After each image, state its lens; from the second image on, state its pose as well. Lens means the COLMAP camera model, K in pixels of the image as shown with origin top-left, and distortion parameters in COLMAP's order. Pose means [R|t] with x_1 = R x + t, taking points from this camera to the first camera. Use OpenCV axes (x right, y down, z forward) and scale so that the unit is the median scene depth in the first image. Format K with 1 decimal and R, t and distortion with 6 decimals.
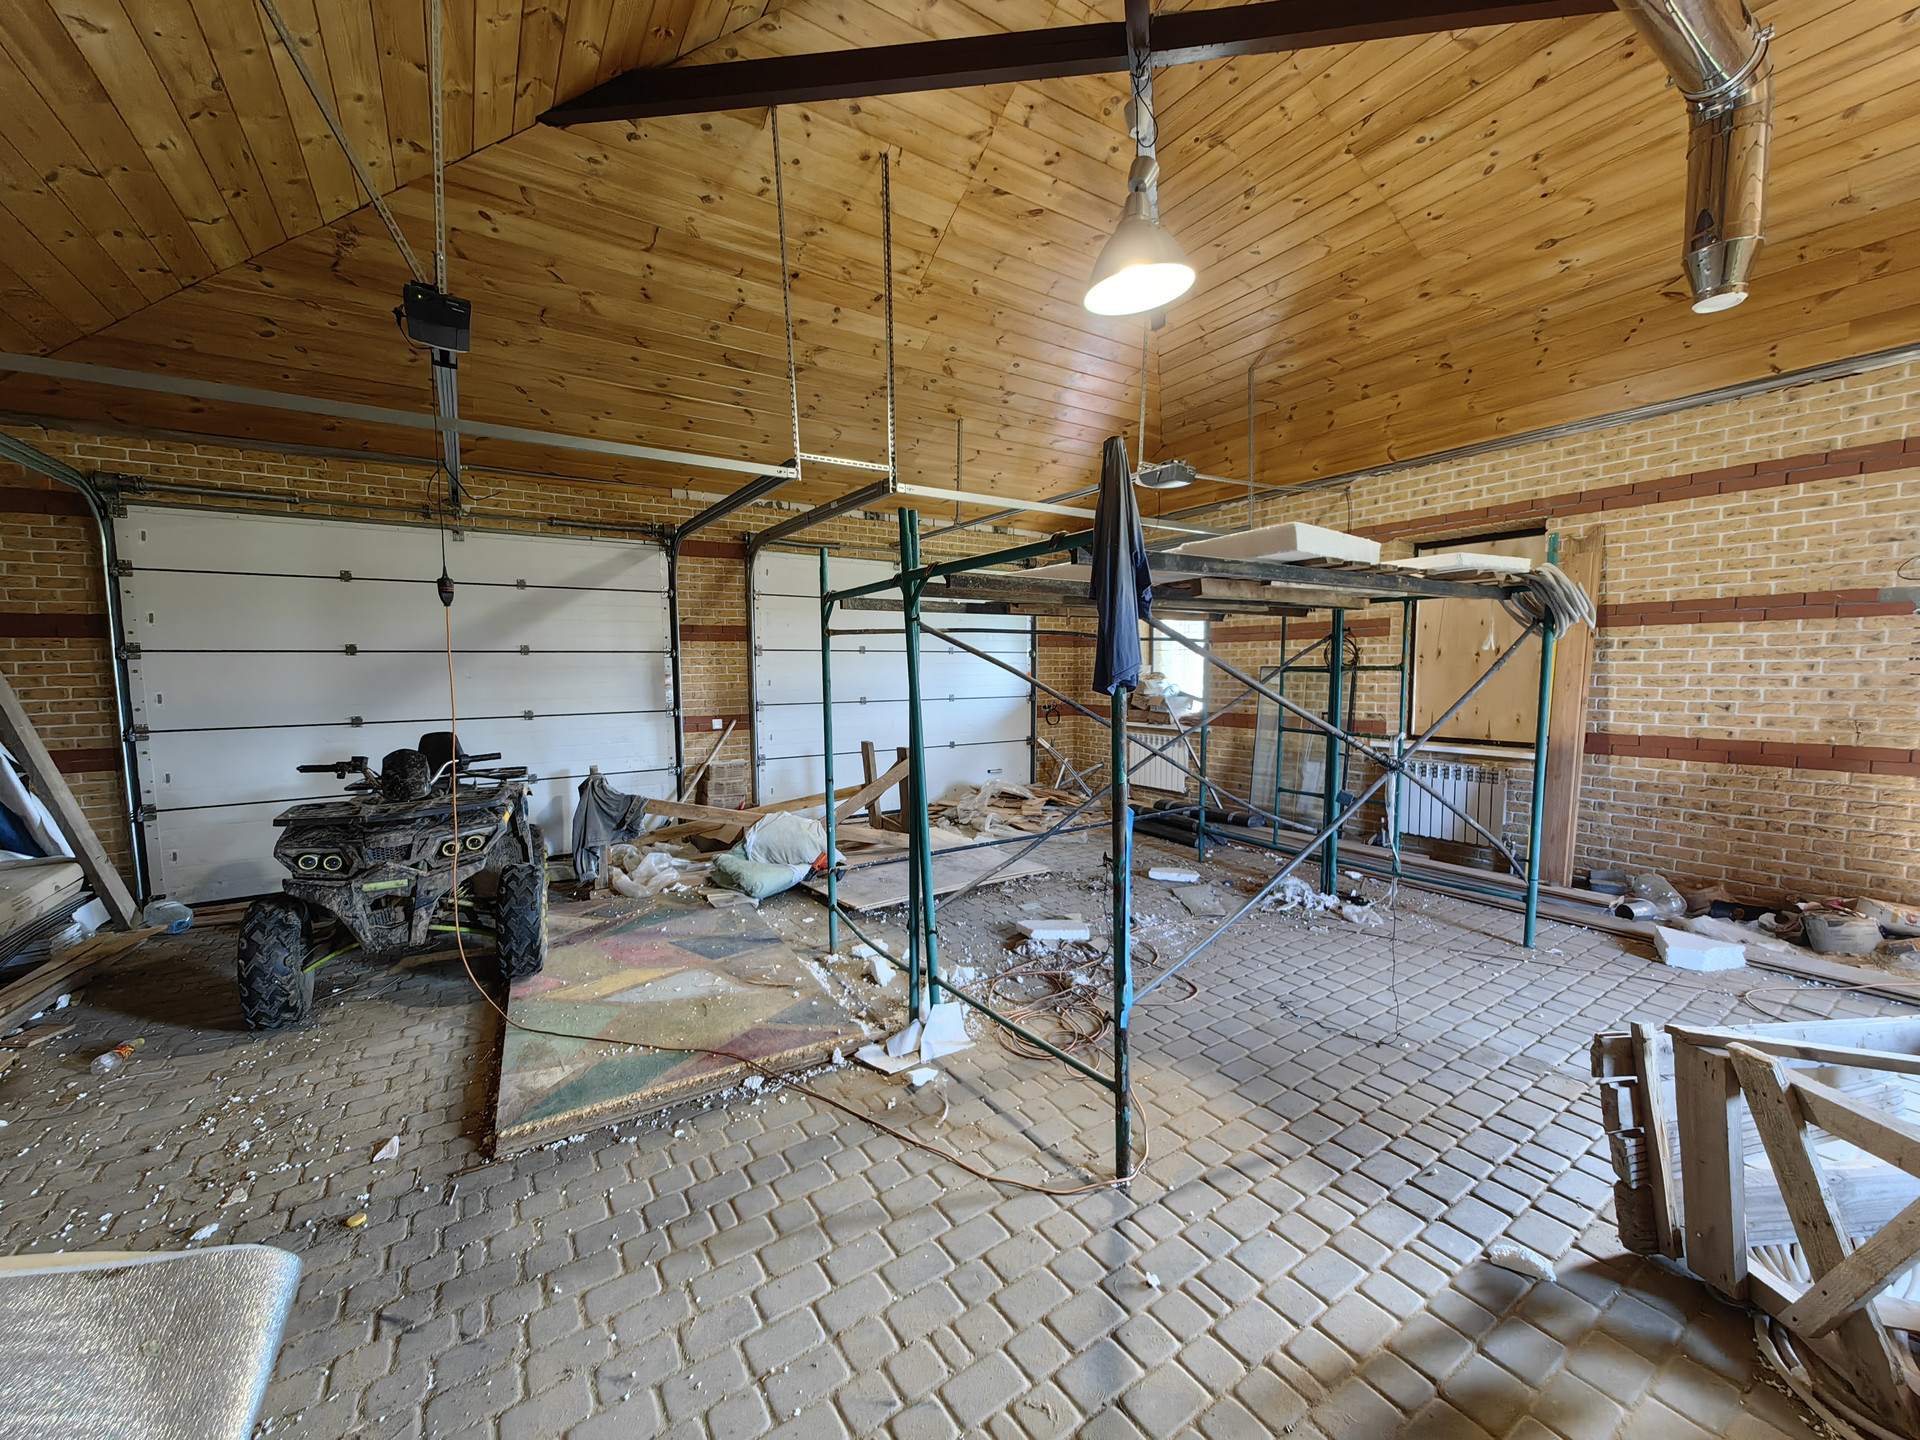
lens RADIAL K [[763.1, 0, 957.7], [0, 763.1, 727.4], [0, 0, 1]] dist [0.010610, -0.004257]
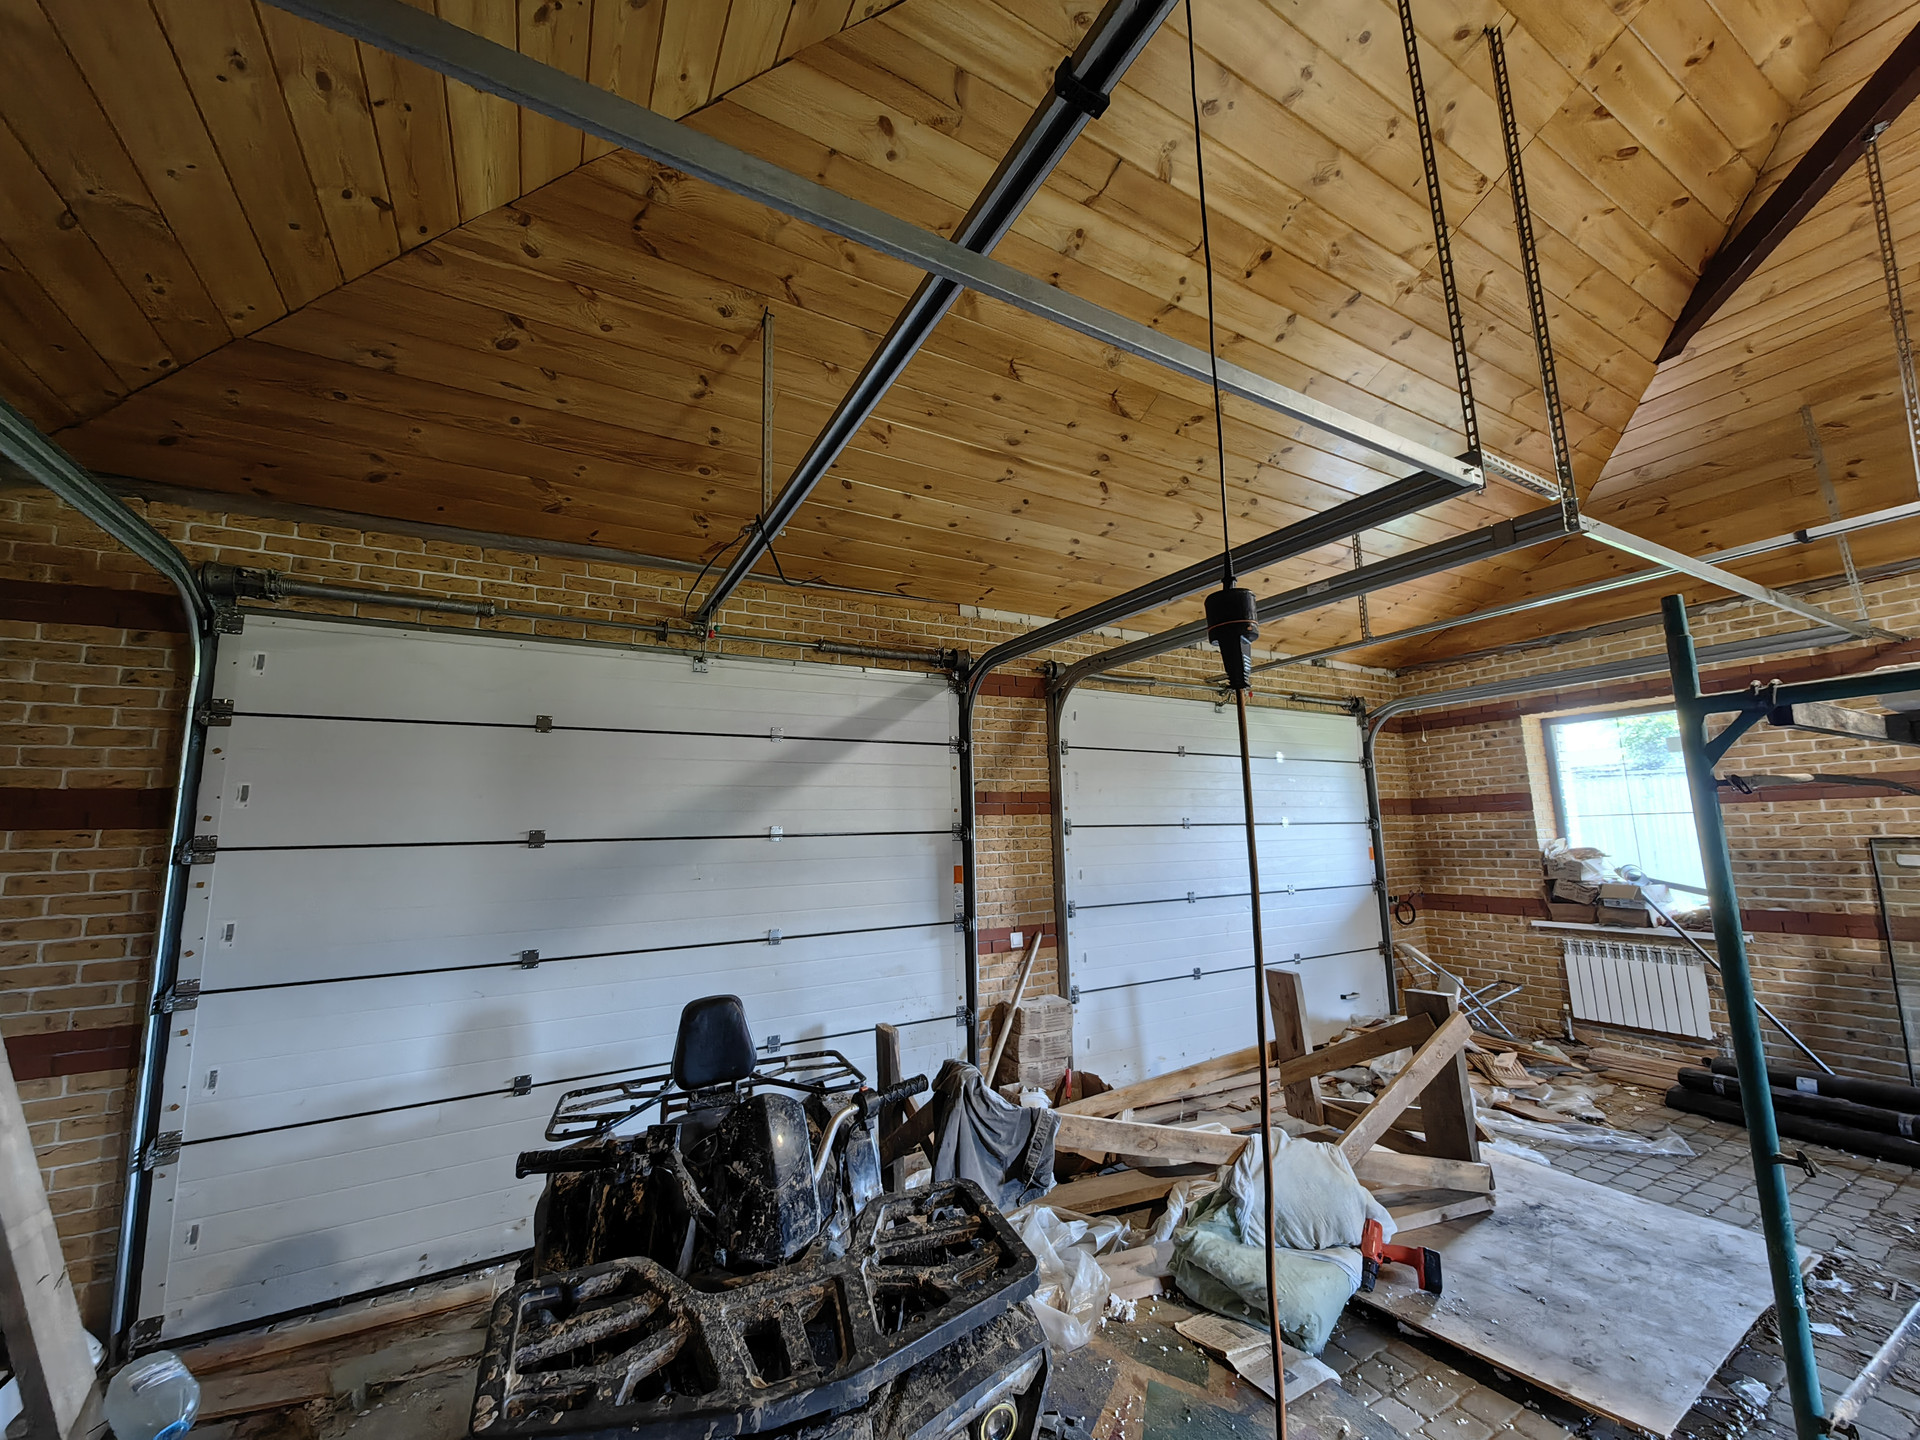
lens RADIAL K [[763.1, 0, 957.3], [0, 763.1, 718.3], [0, 0, 1]] dist [0.010610, -0.004257]
pose [[0.997666, -0.028131, -0.062214, -0.418278], [0.012701, 0.971739, -0.235717, -0.046795], [0.067087, 0.234377, 0.969828, 0.405678]]
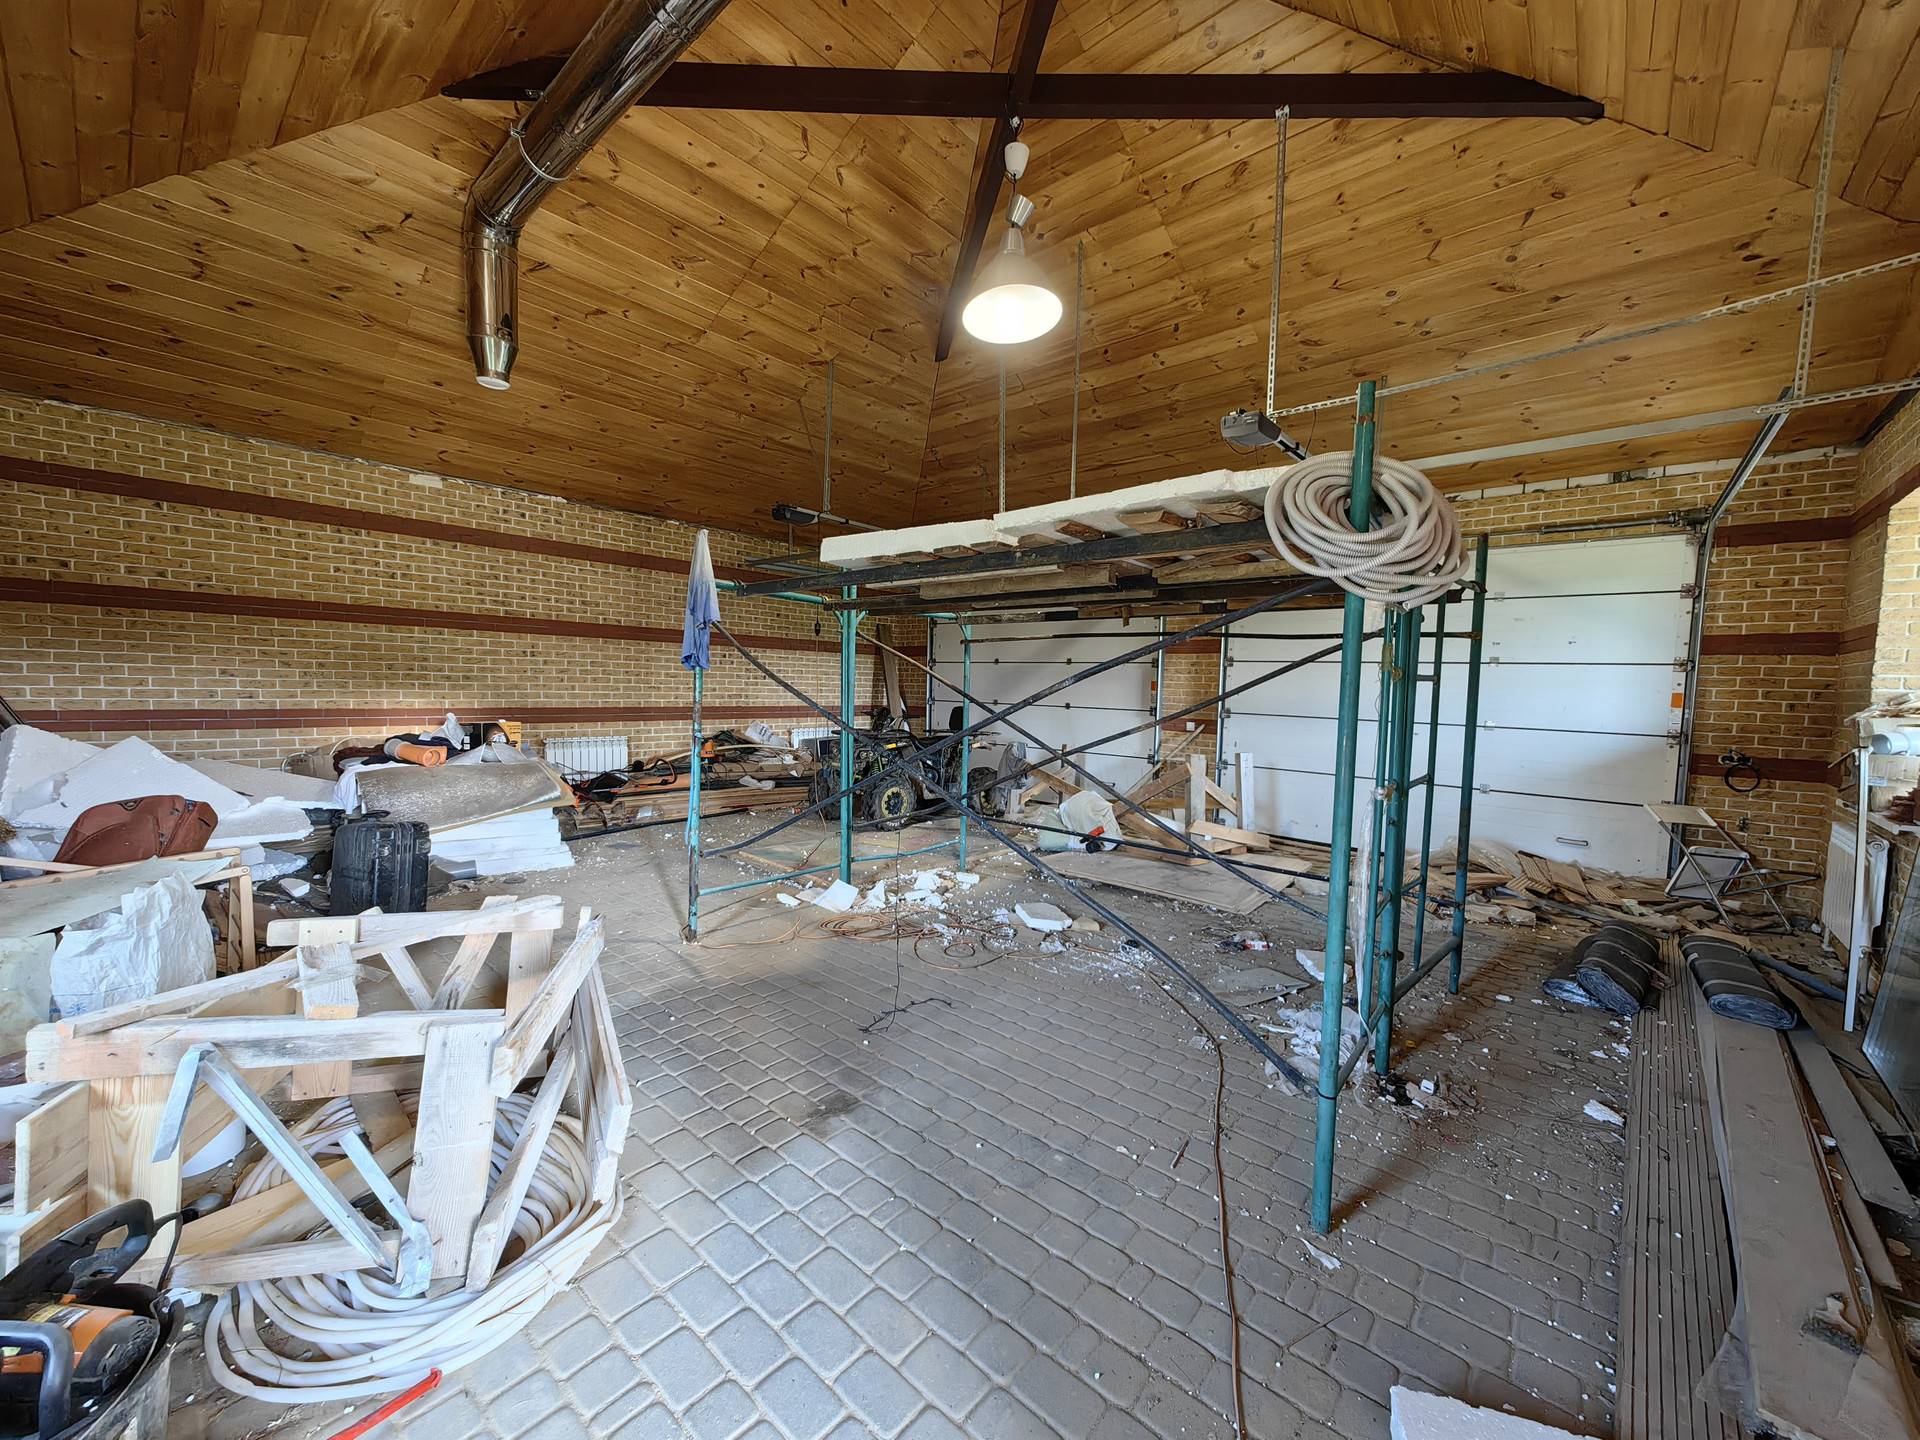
lens RADIAL K [[763.1, 0, 961.0], [0, 763.1, 725.9], [0, 0, 1]] dist [0.010610, -0.004257]
pose [[0.252317, 0.071734, -0.964982, 0.910846], [-0.106688, 0.993231, 0.045938, -0.026962], [0.961745, 0.091361, 0.258262, 0.497232]]
